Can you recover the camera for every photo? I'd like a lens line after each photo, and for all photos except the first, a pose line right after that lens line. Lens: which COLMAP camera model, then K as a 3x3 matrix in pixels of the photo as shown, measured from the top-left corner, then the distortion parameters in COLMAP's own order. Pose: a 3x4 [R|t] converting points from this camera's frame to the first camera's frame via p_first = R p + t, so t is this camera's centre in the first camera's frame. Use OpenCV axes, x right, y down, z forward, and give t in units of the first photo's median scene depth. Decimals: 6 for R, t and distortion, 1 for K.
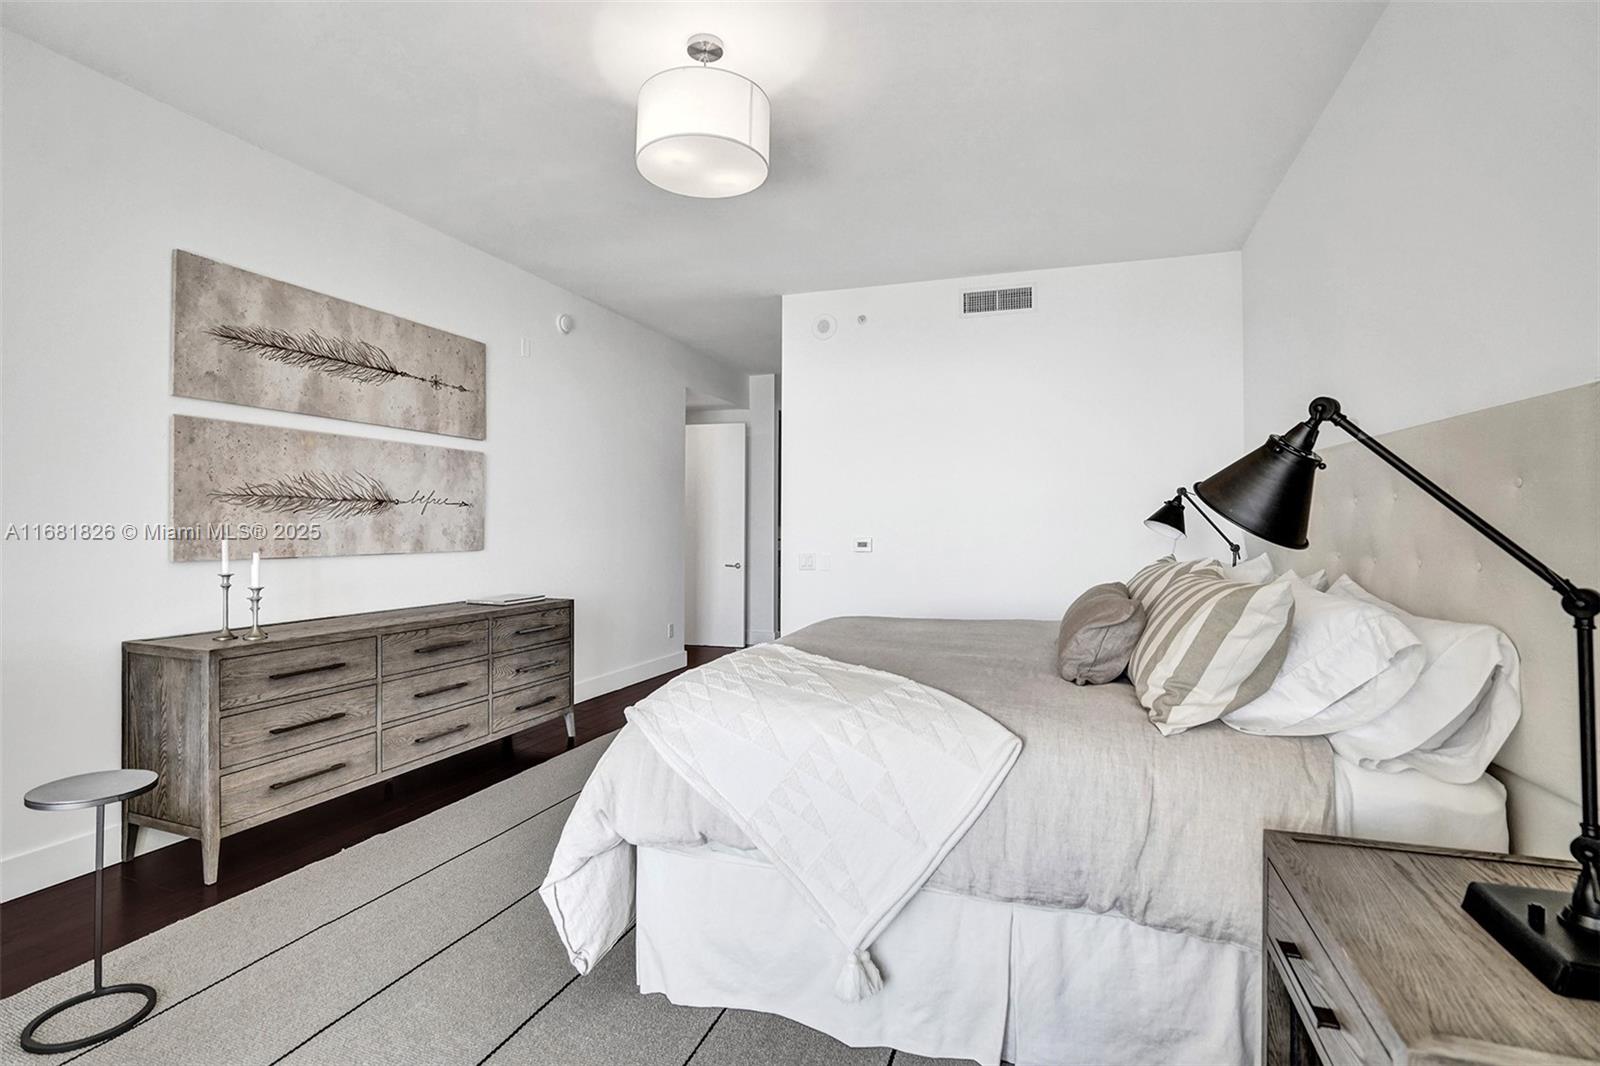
lens RADIAL K [[770.4, 0, 800.0], [0, 770.4, 533.0], [0, 0, 1]] dist [-0.051430, 0.020896]
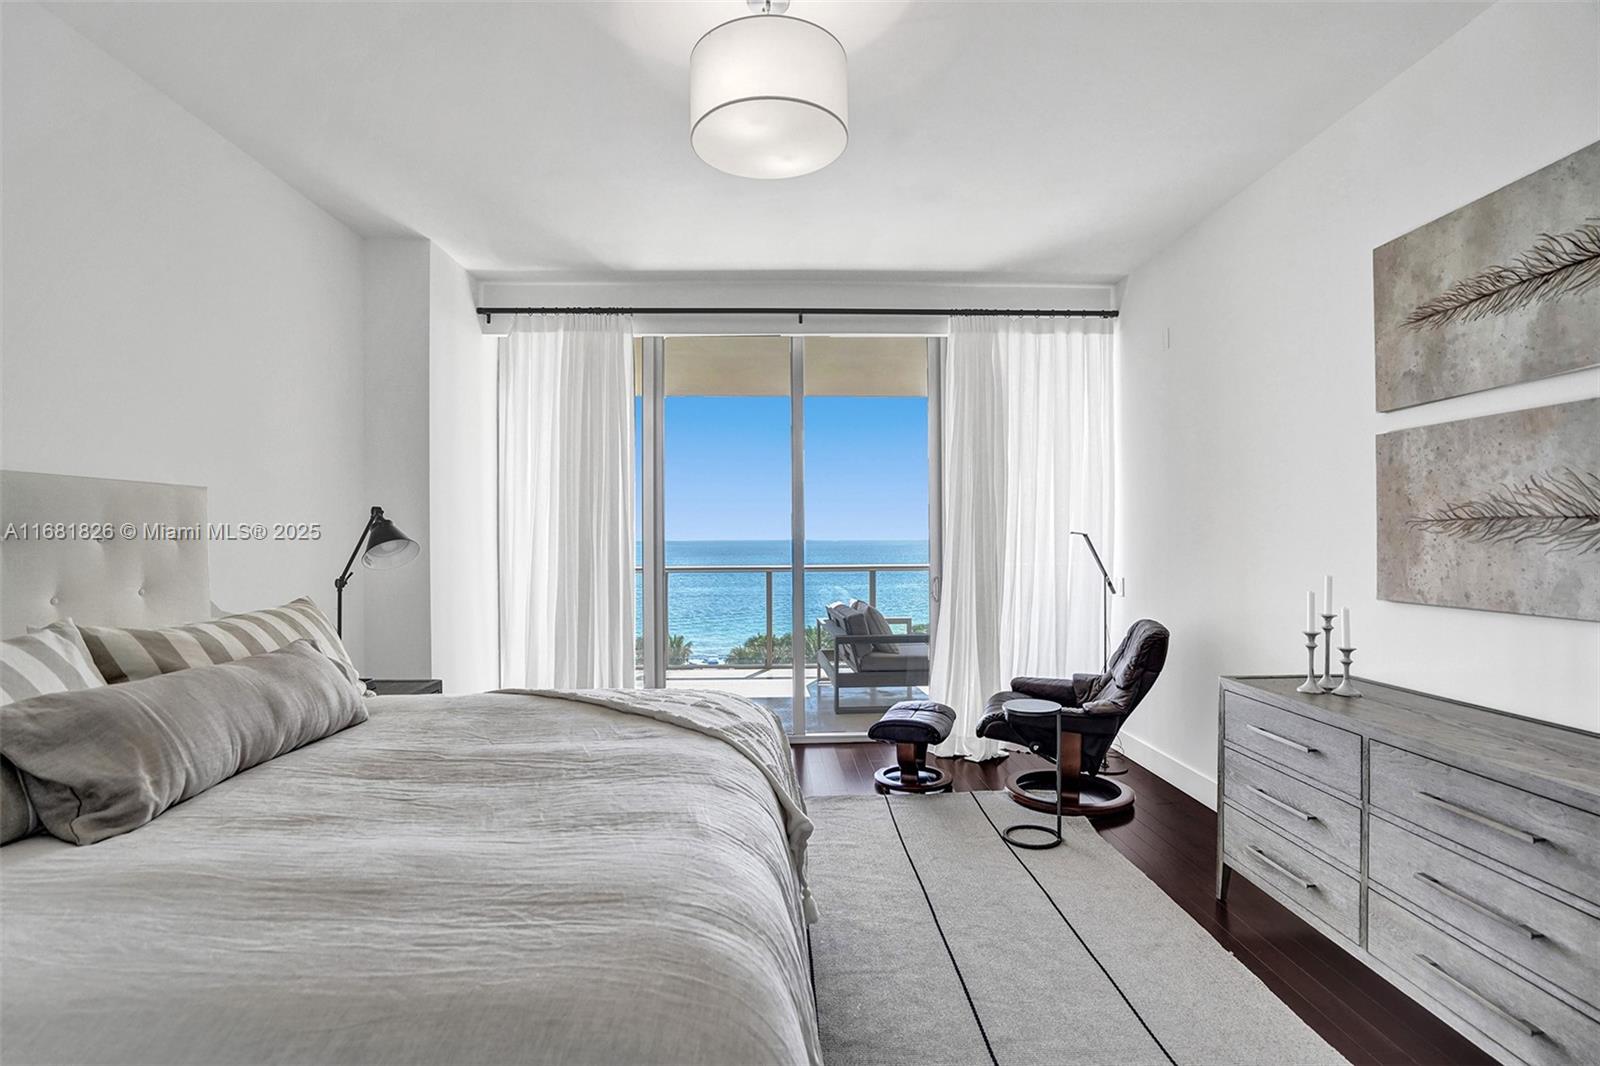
lens RADIAL K [[778.7, 0, 796.9], [0, 778.7, 541.2], [0, 0, 1]] dist [-0.048428, 0.022493]
pose [[-0.931896, 0.001844, -0.362720, 0.112327], [-0.000815, 0.999974, 0.007176, -0.030112], [0.362724, 0.006982, -0.931870, 1.294784]]
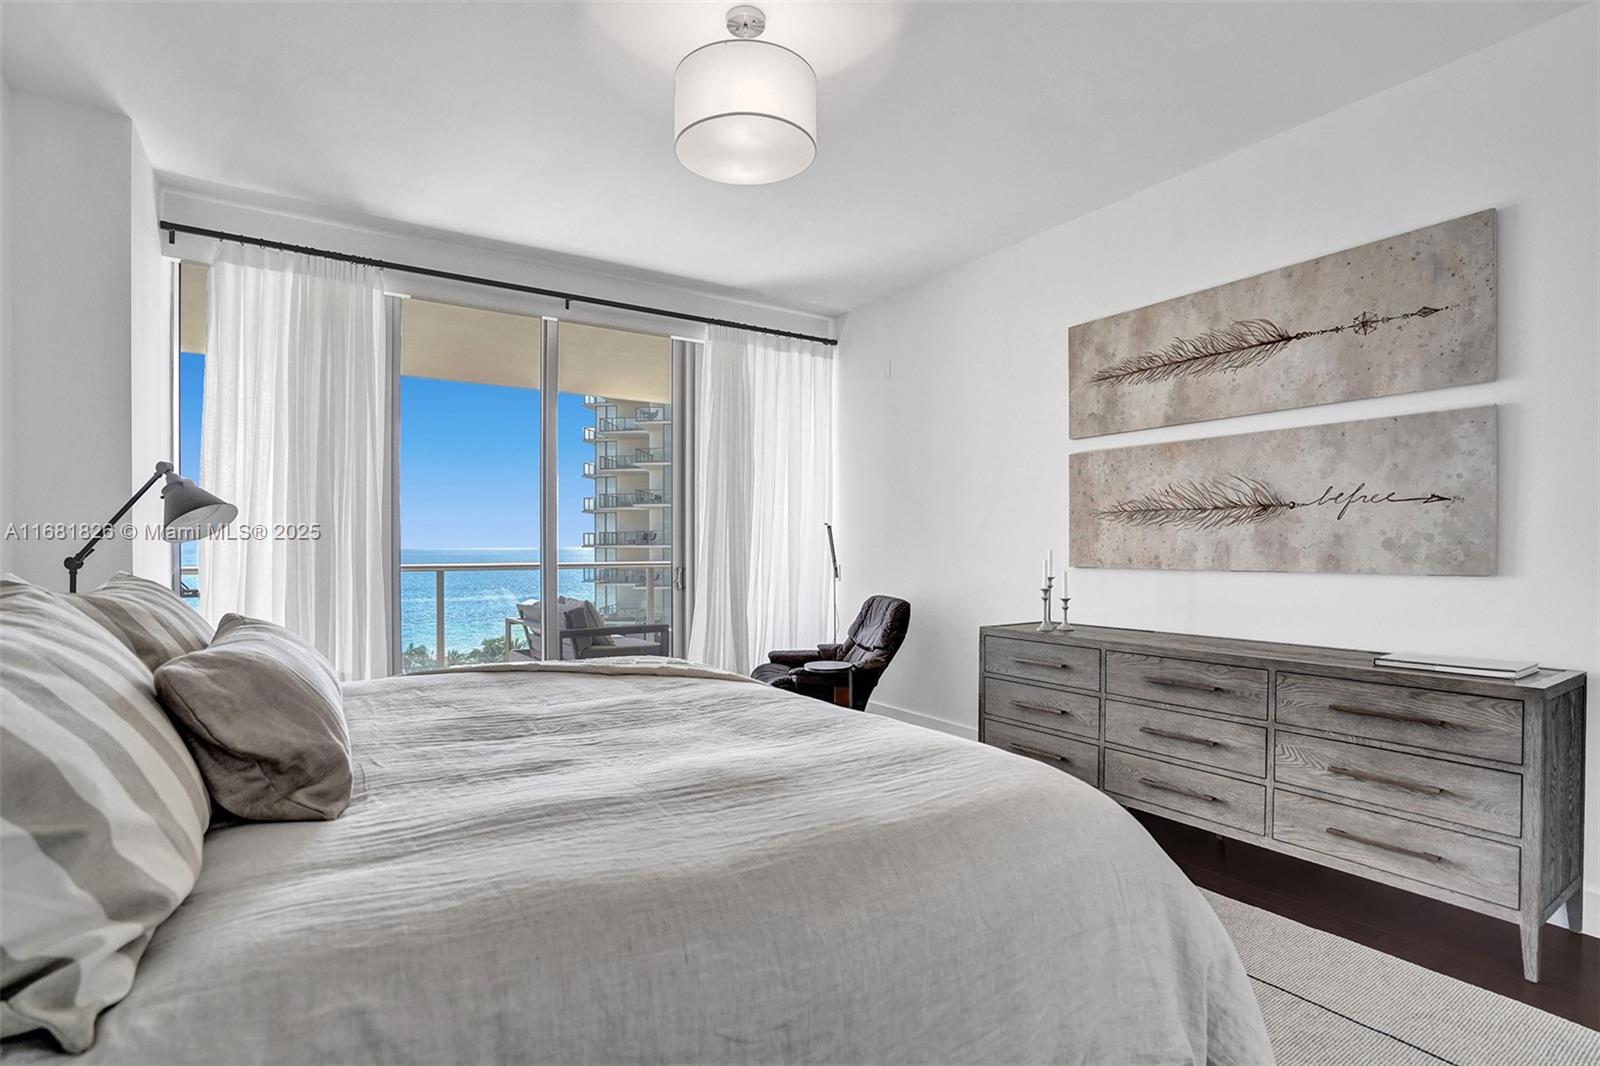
lens RADIAL K [[781.0, 0, 807.7], [0, 781.0, 560.9], [0, 0, 1]] dist [-0.053778, 0.030357]
pose [[-0.597716, 0.009404, -0.801652, 0.426777], [-0.007108, 0.999830, 0.017029, 0.006627], [0.801676, 0.015877, -0.597548, 1.172993]]
